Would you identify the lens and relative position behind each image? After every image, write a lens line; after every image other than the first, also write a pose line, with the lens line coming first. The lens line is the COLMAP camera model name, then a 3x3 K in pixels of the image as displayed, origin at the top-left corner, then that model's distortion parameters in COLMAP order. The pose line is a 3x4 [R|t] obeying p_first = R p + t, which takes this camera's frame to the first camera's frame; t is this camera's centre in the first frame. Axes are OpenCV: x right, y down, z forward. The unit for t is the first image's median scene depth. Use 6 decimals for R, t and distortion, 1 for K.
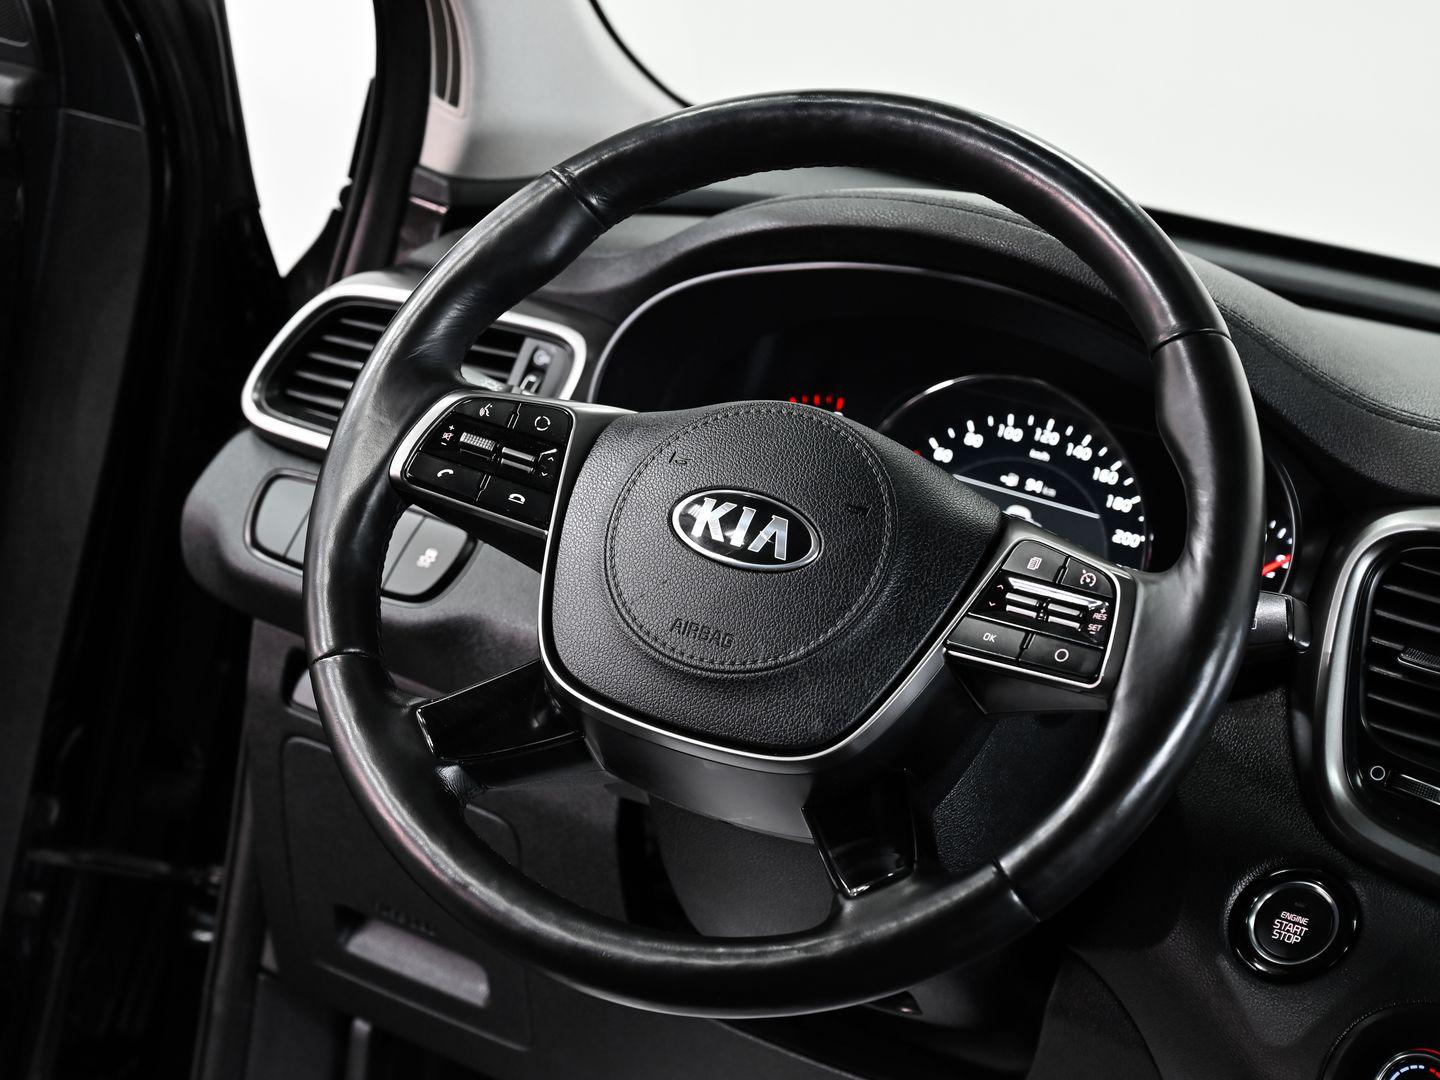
lens RADIAL K [[3027.6, 0, 719.8], [0, 3027.6, 543.9], [0, 0, 1]] dist [0.011916, 0.000000]
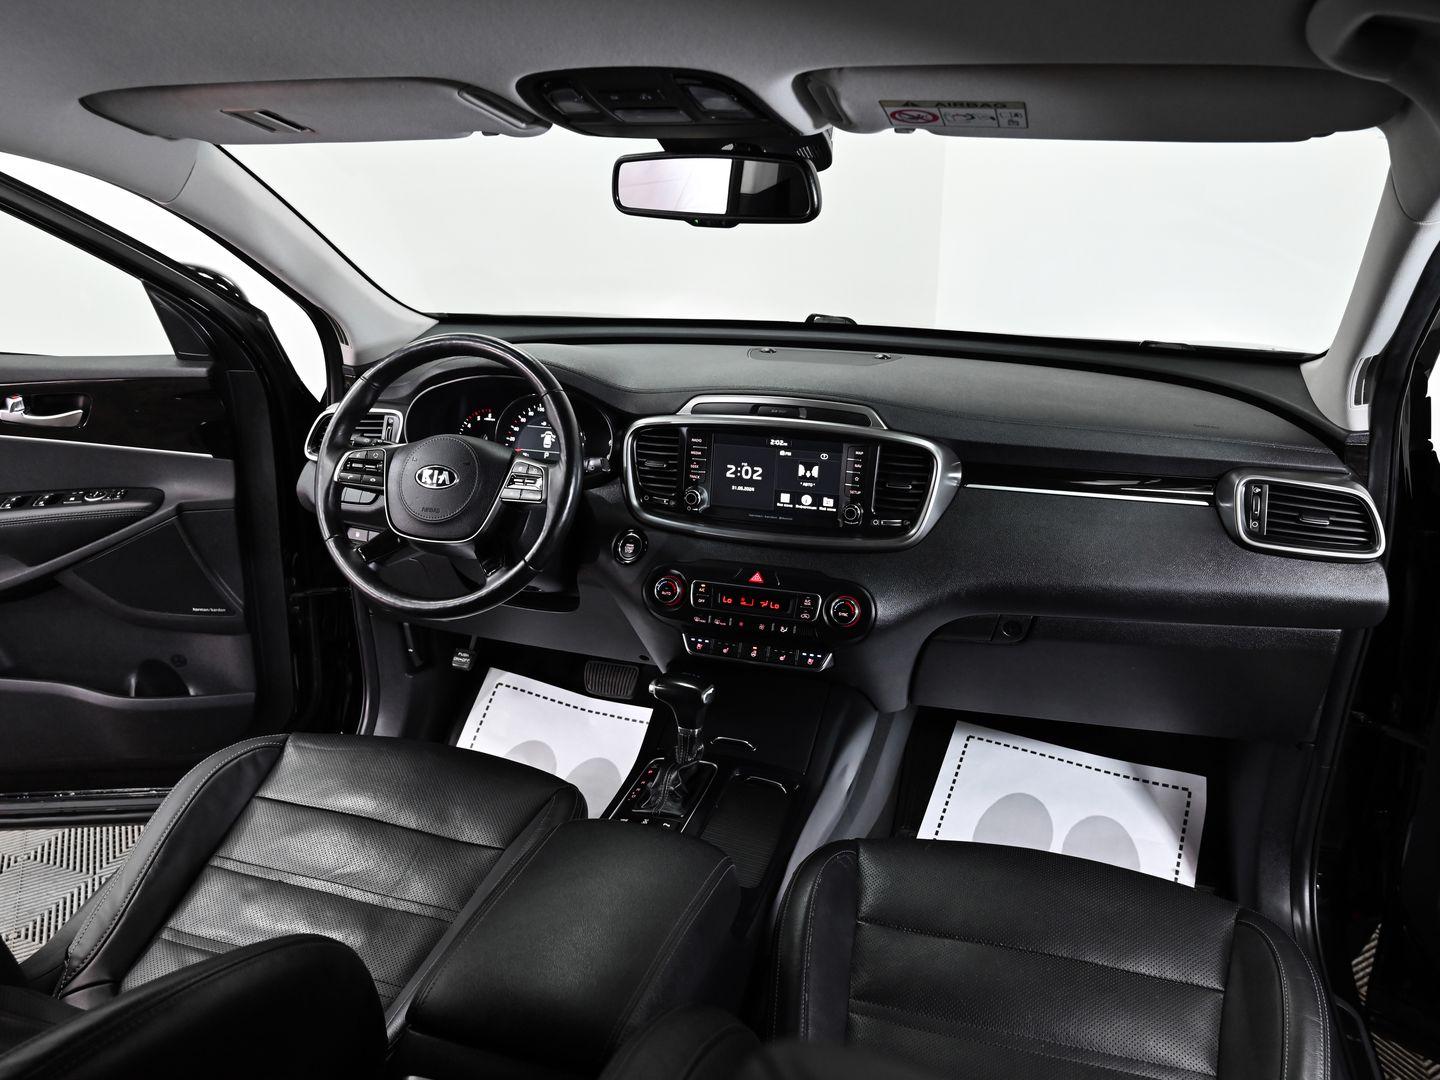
lens RADIAL K [[1053.4, 0, 717.2], [0, 1053.4, 539.7], [0, 0, 1]] dist [-0.033198, -0.000623]
pose [[0.969051, -0.233140, 0.081153, 0.189645], [0.216817, 0.960986, 0.171744, -0.067187], [-0.118027, -0.148833, 0.981793, -0.189434]]
